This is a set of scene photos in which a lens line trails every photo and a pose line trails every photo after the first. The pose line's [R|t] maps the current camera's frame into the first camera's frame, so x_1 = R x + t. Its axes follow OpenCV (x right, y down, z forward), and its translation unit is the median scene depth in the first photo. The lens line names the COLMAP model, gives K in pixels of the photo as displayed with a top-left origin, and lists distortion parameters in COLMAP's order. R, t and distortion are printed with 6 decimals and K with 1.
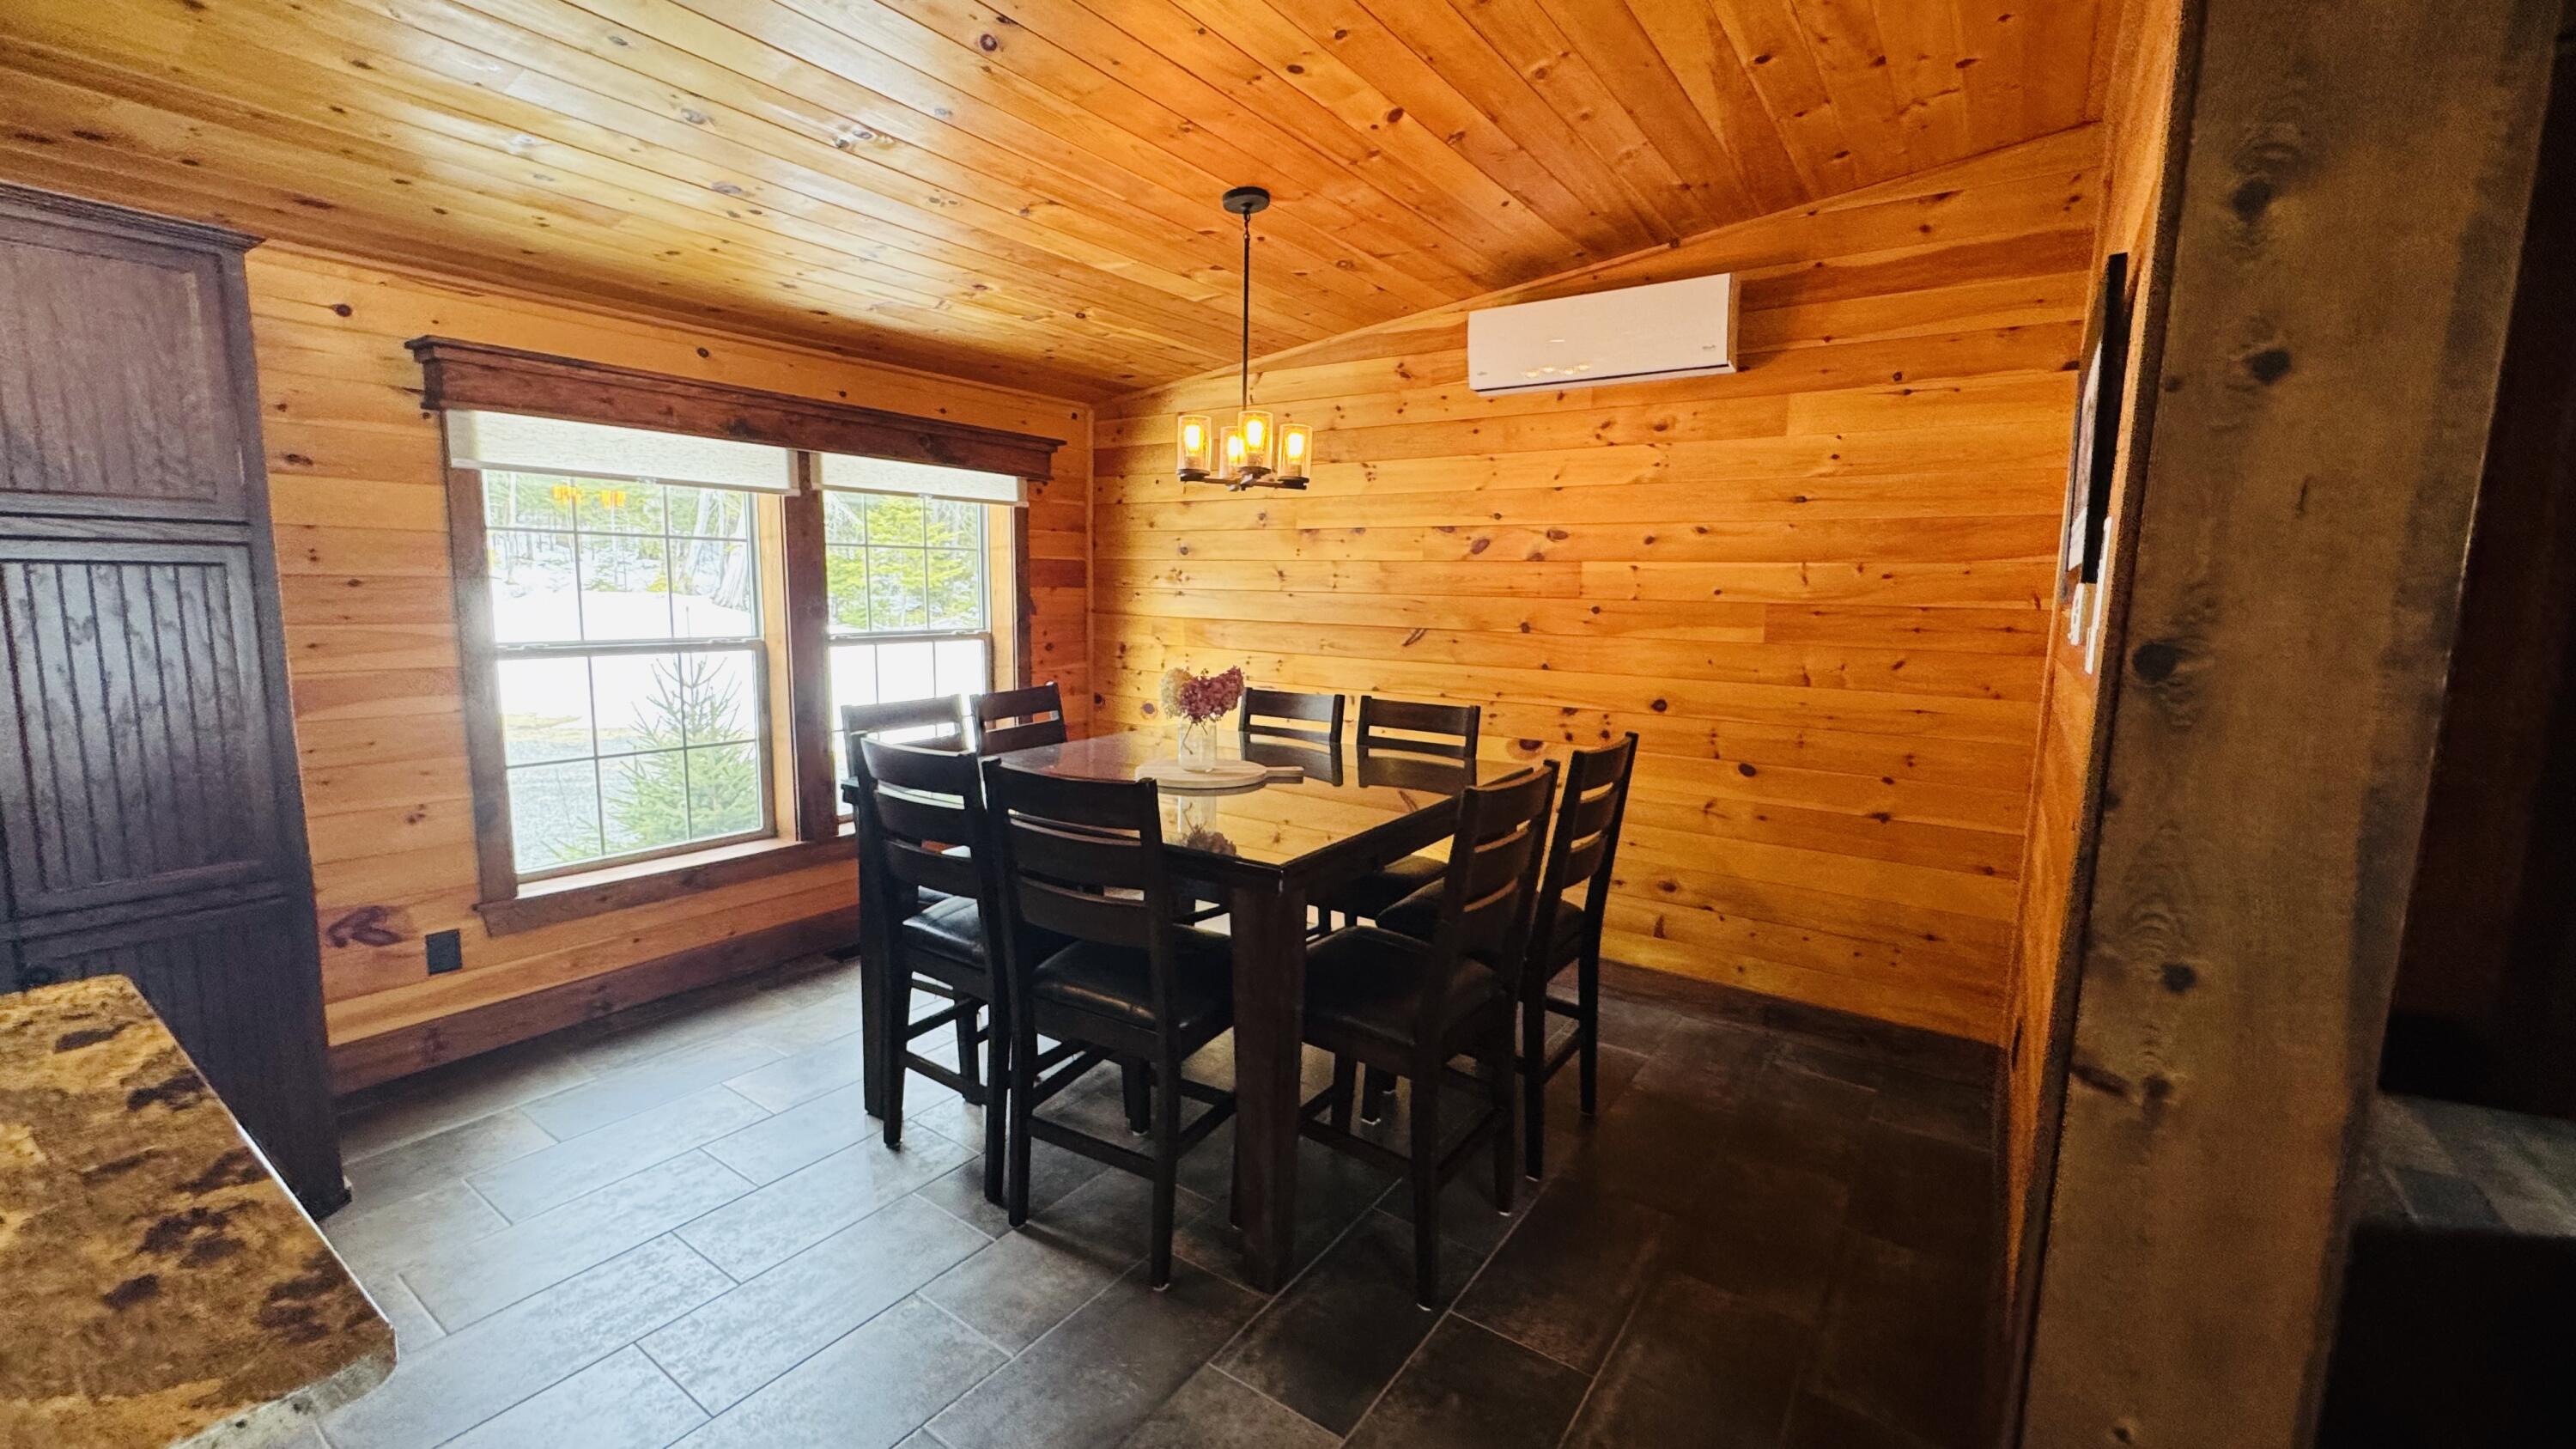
lens RADIAL K [[1030.0, 0, 1288.2], [0, 1030.0, 721.1], [0, 0, 1]] dist [-0.003491, -0.000164]
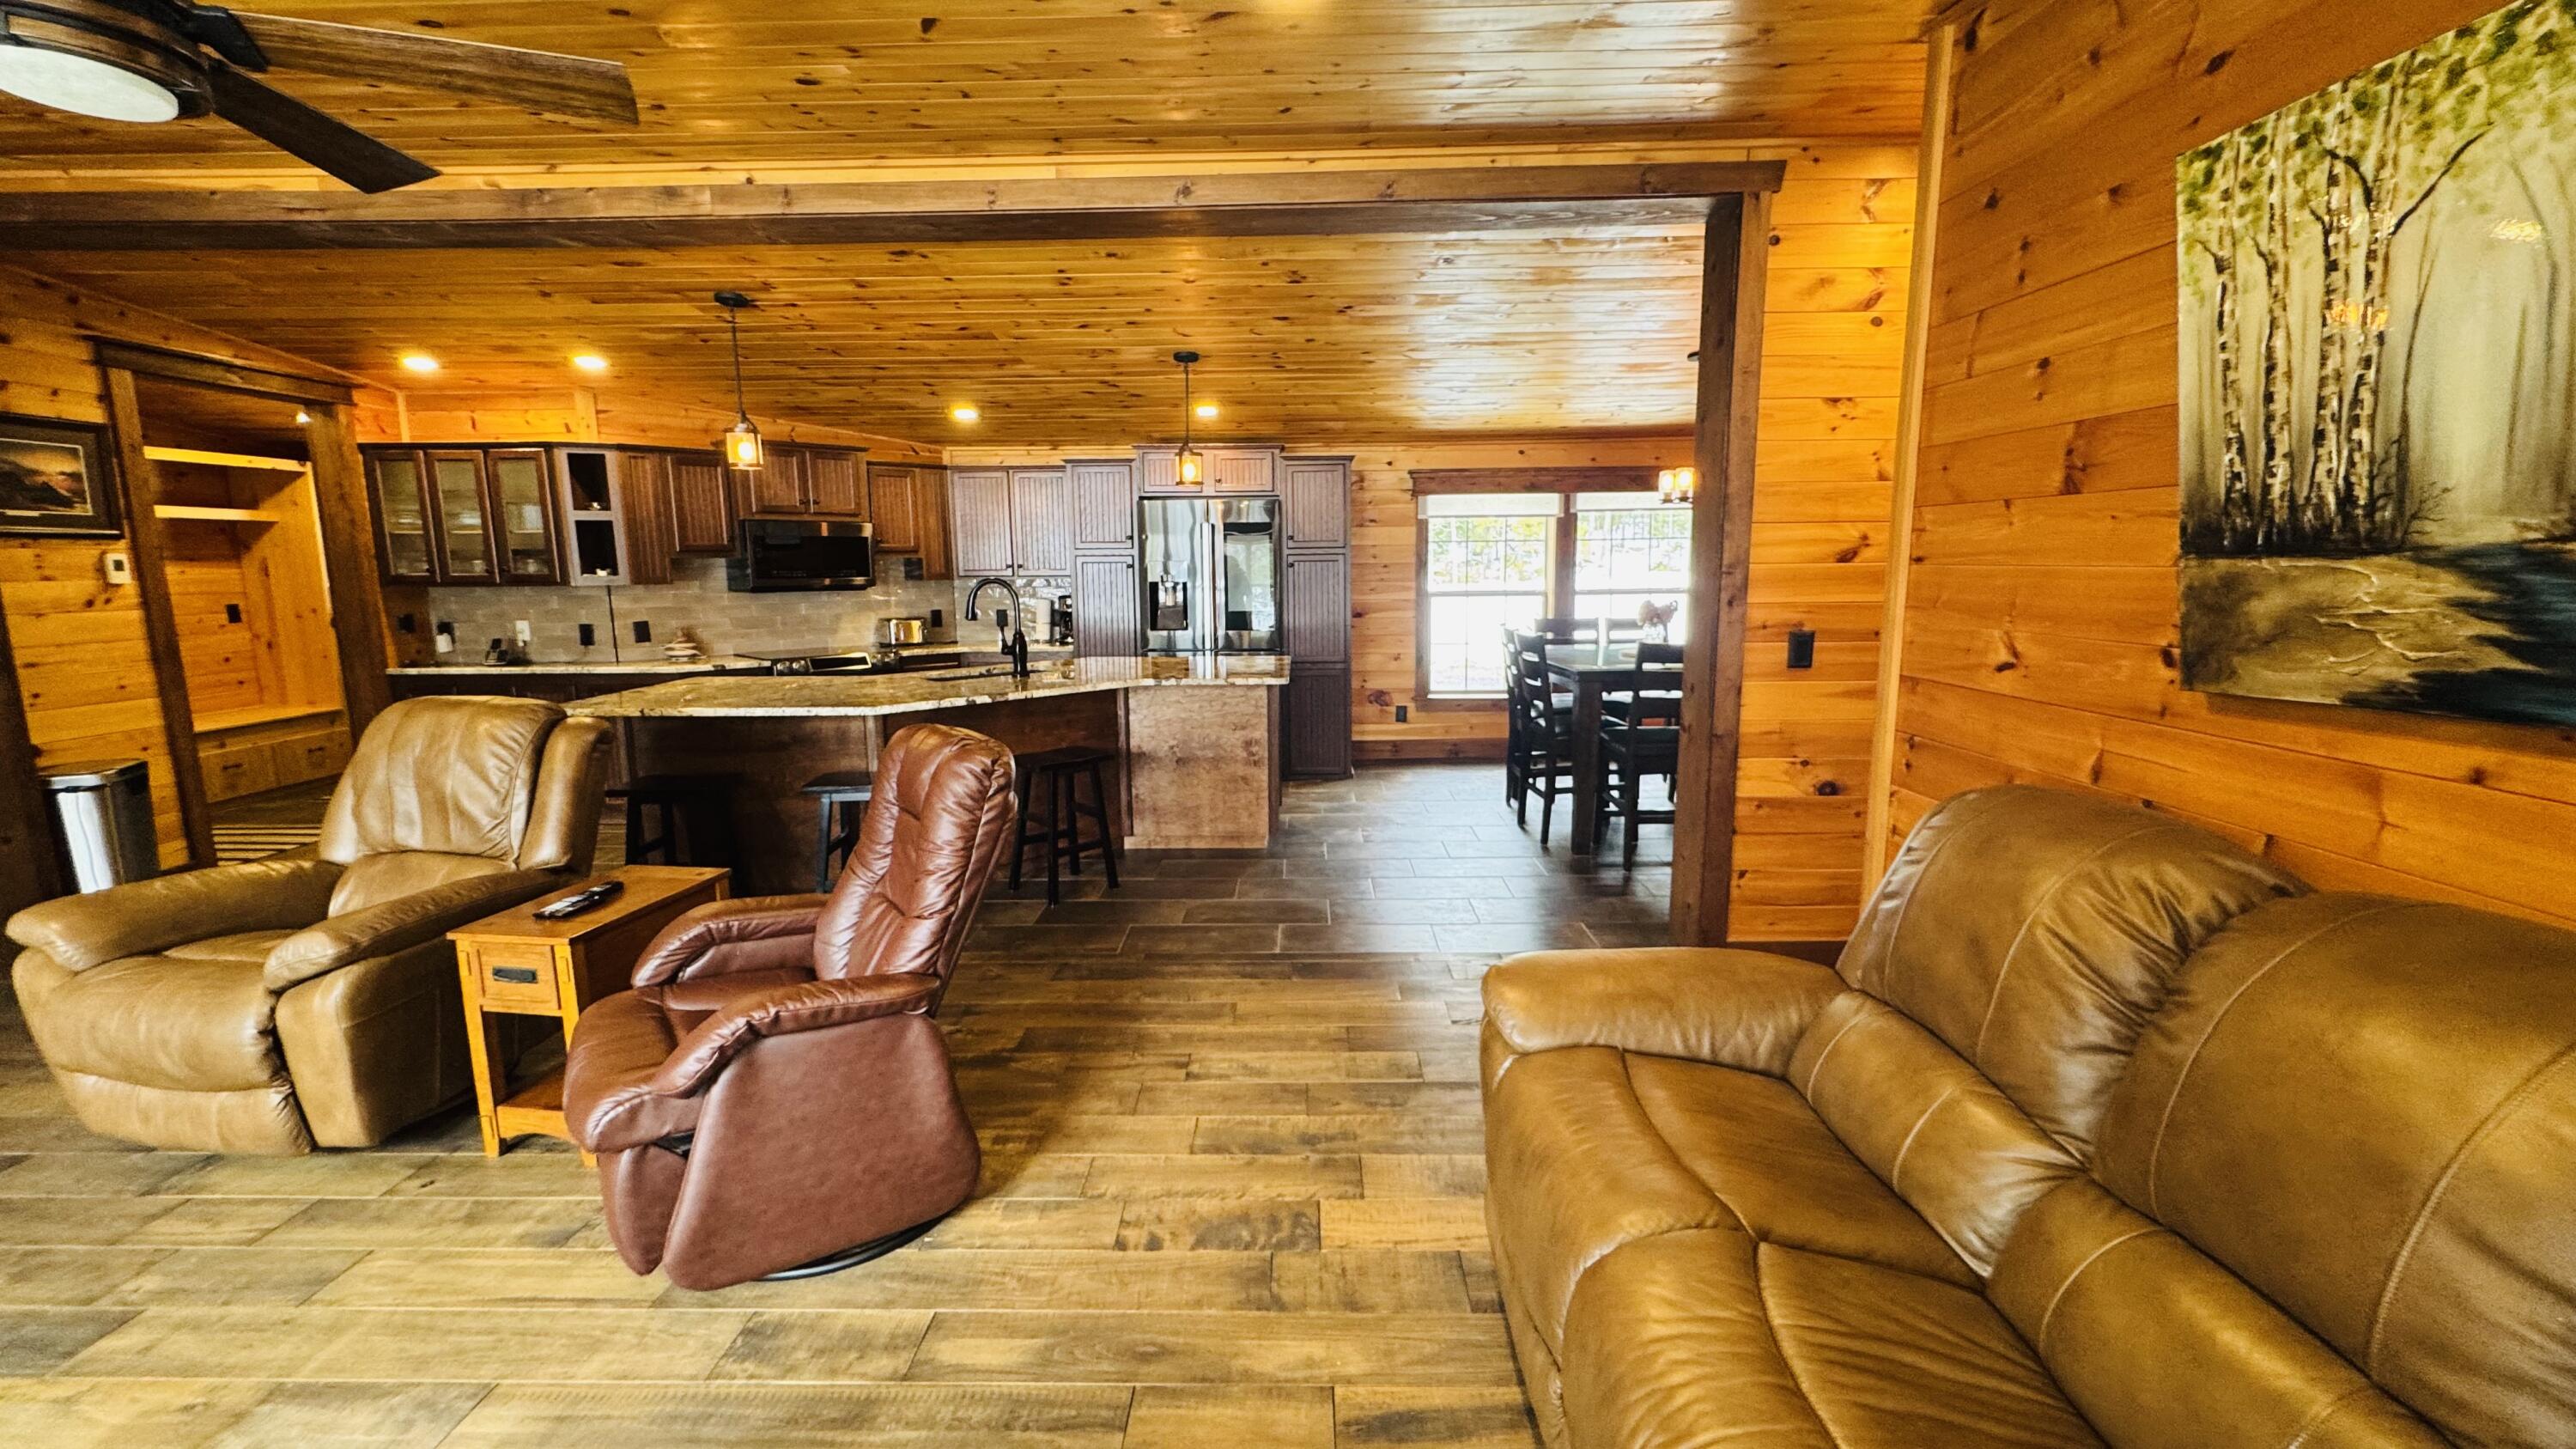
lens RADIAL K [[1030.0, 0, 1291.0], [0, 1030.0, 720.6], [0, 0, 1]] dist [-0.003491, -0.000164]
pose [[0.565202, 0.099861, -0.818886, 0.952753], [-0.083866, 0.994459, 0.063386, 0.092888], [0.820679, 0.032851, 0.570445, -0.573541]]
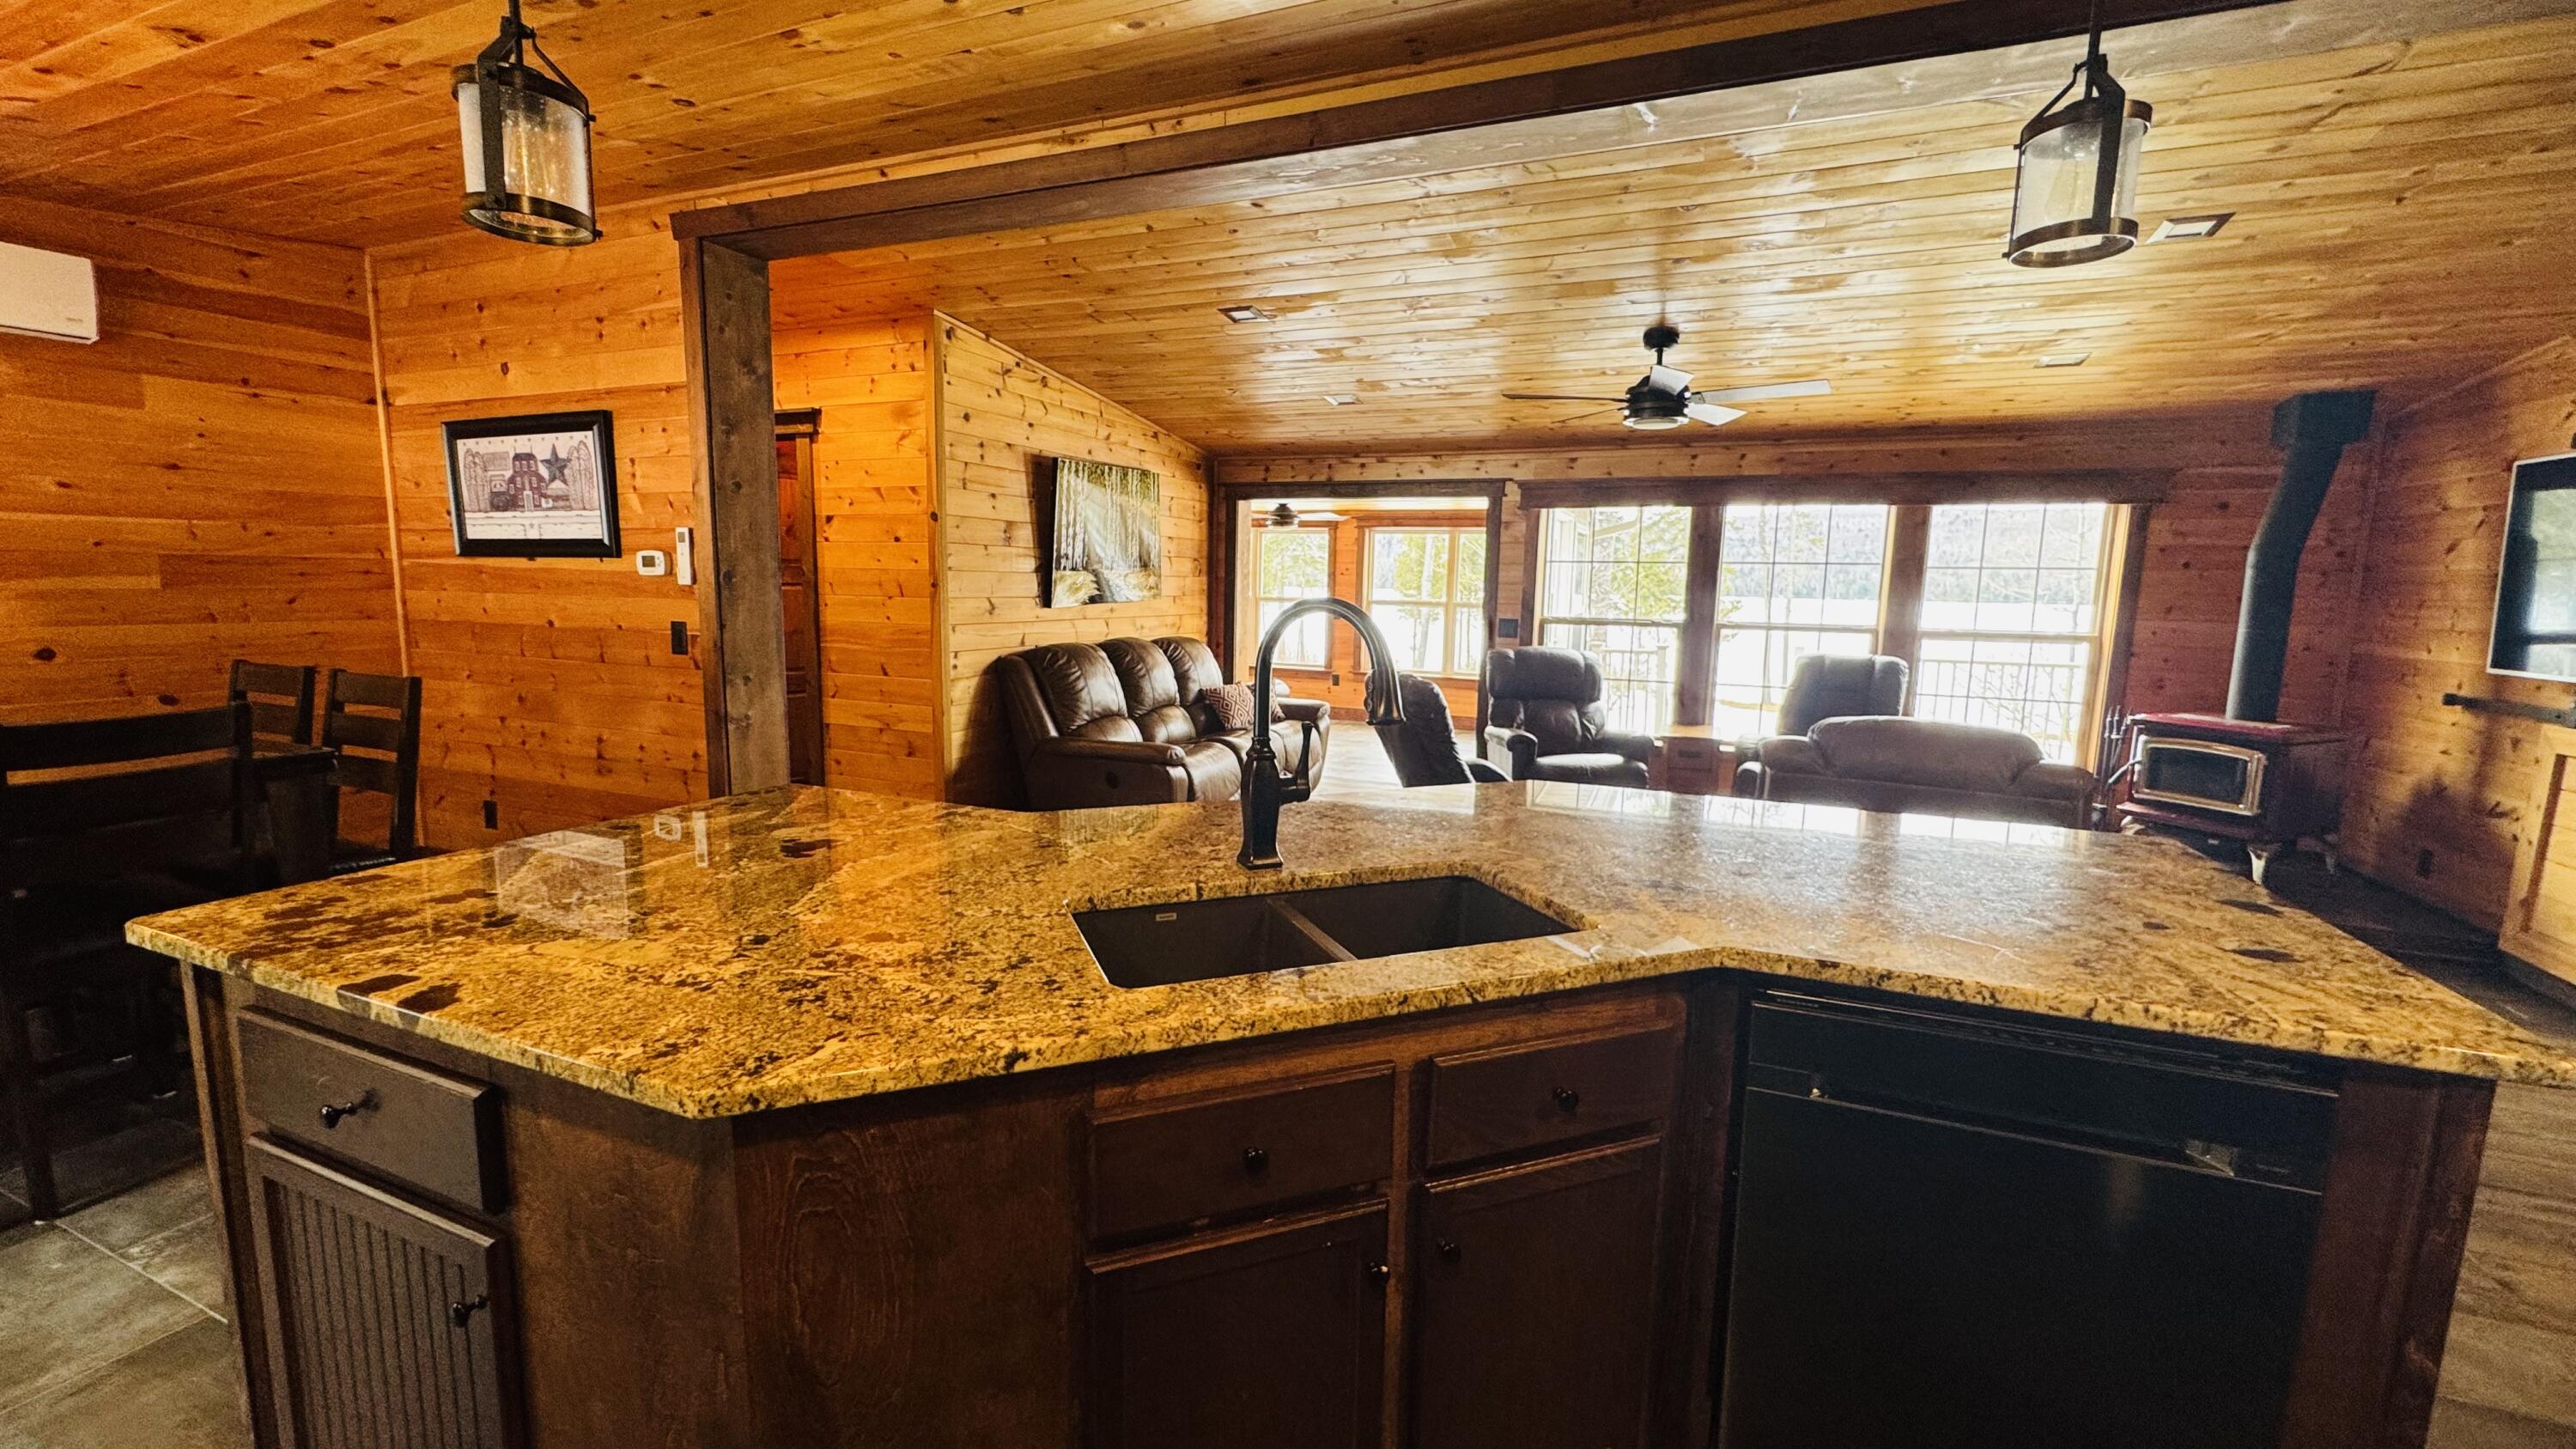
lens RADIAL K [[1030.0, 0, 1289.0], [0, 1030.0, 721.1], [0, 0, 1]] dist [-0.003491, -0.000164]
pose [[-0.208822, -0.156981, 0.965272, -0.918359], [0.101328, 0.978247, 0.181012, -0.009674], [-0.972690, 0.135608, -0.188373, 0.001624]]
